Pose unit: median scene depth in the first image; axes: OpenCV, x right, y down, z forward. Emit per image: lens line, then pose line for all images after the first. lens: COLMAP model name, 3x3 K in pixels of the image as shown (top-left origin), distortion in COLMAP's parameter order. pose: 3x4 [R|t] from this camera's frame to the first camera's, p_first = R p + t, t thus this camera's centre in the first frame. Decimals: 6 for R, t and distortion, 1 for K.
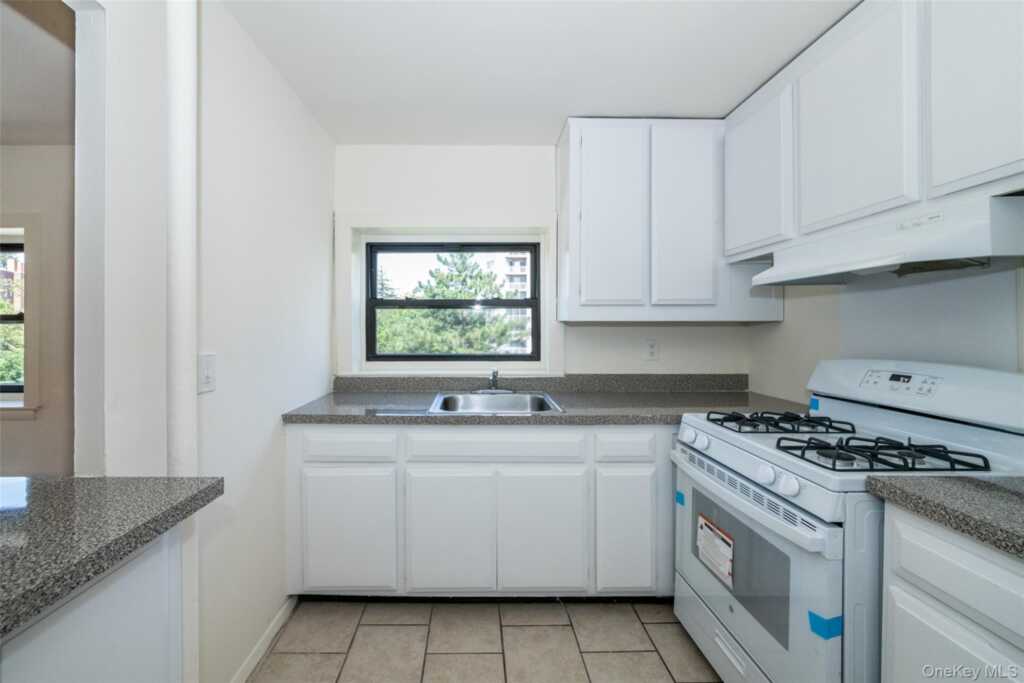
lens RADIAL K [[410.3, 0, 476.8], [0, 410.3, 328.3], [0, 0, 1]] dist [-0.000241, -0.001488]
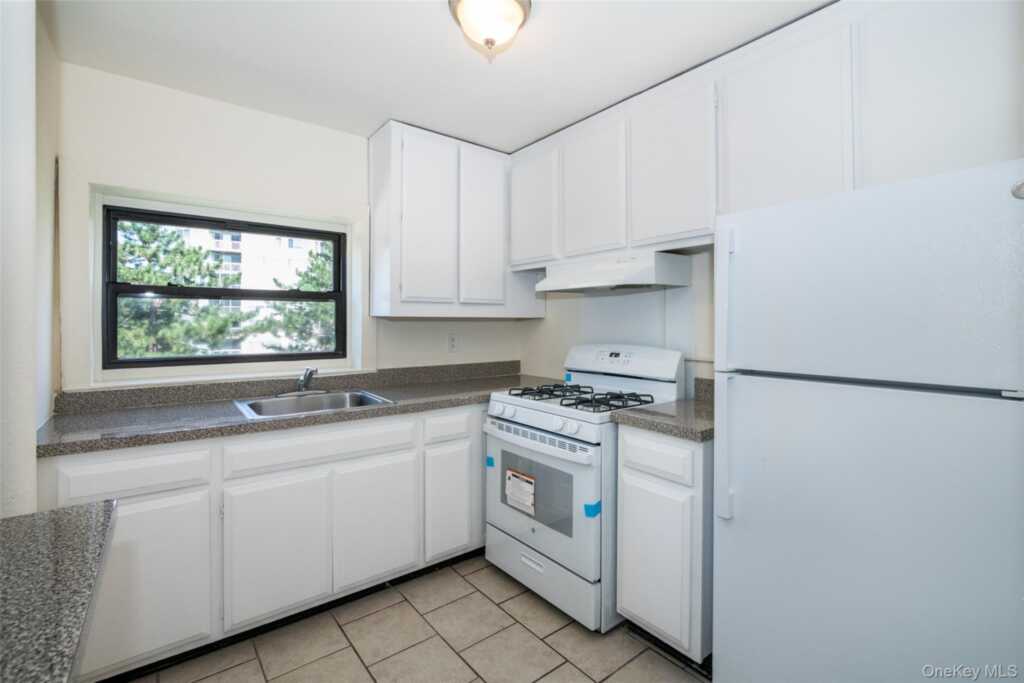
lens RADIAL K [[466.3, 0, 527.4], [0, 466.3, 320.7], [0, 0, 1]] dist [-0.001931, -0.000060]
pose [[0.774242, 0.003850, 0.632878, -0.294421], [-0.000157, 0.999983, -0.005892, -0.000174], [-0.632890, 0.004462, 0.774229, -0.147679]]
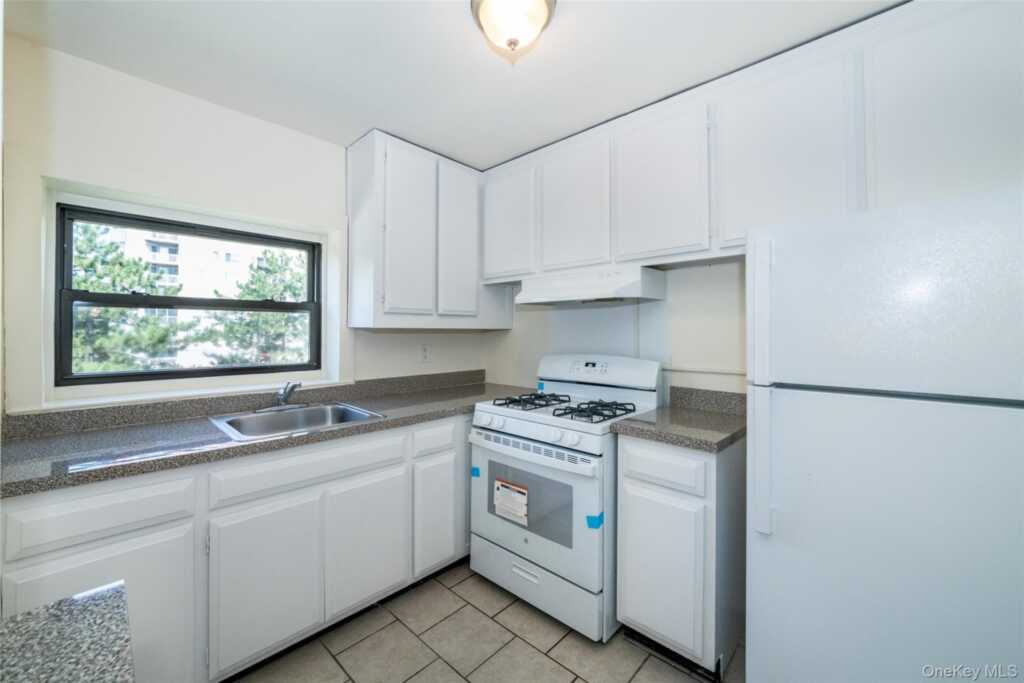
lens RADIAL K [[410.3, 0, 491.6], [0, 410.3, 329.5], [0, 0, 1]] dist [-0.000241, -0.001488]
pose [[0.702987, 0.007007, 0.711168, -0.344961], [-0.001200, 0.999962, -0.008666, -0.005475], [-0.711202, 0.005239, 0.702968, 0.090472]]
